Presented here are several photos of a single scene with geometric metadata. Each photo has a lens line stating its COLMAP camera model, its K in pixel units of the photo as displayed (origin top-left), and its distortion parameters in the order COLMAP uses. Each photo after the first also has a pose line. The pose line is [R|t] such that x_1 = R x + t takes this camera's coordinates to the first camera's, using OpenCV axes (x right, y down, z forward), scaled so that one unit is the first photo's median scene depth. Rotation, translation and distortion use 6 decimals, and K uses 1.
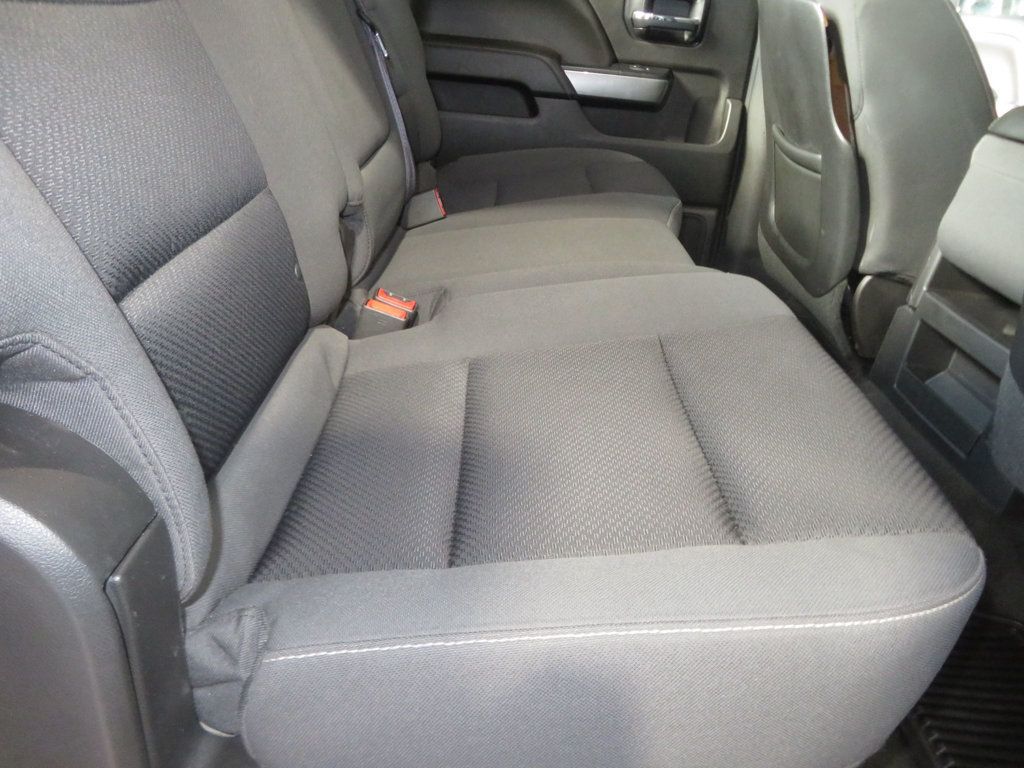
lens RADIAL K [[740.2, 0, 518.8], [0, 740.2, 383.2], [0, 0, 1]] dist [0.000484, 0.004574]
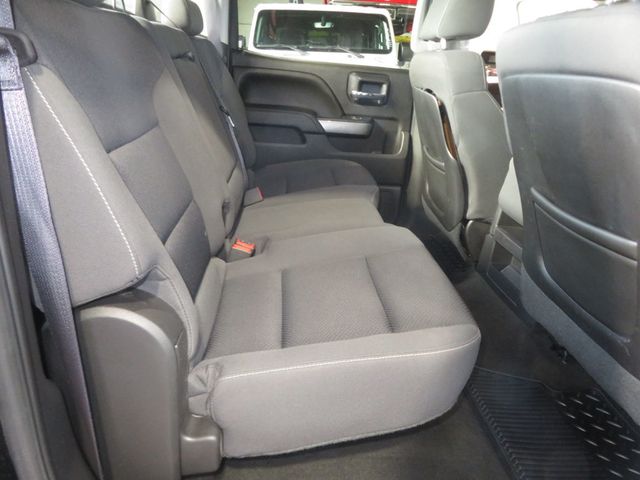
lens RADIAL K [[456.9, 0, 322.2], [0, 456.9, 239.9], [0, 0, 1]] dist [-0.007147, 0.003808]
pose [[0.997681, -0.040888, 0.054404, -0.010022], [0.045923, 0.994440, -0.094761, 0.009898], [-0.050227, 0.097039, 0.994012, -0.241581]]
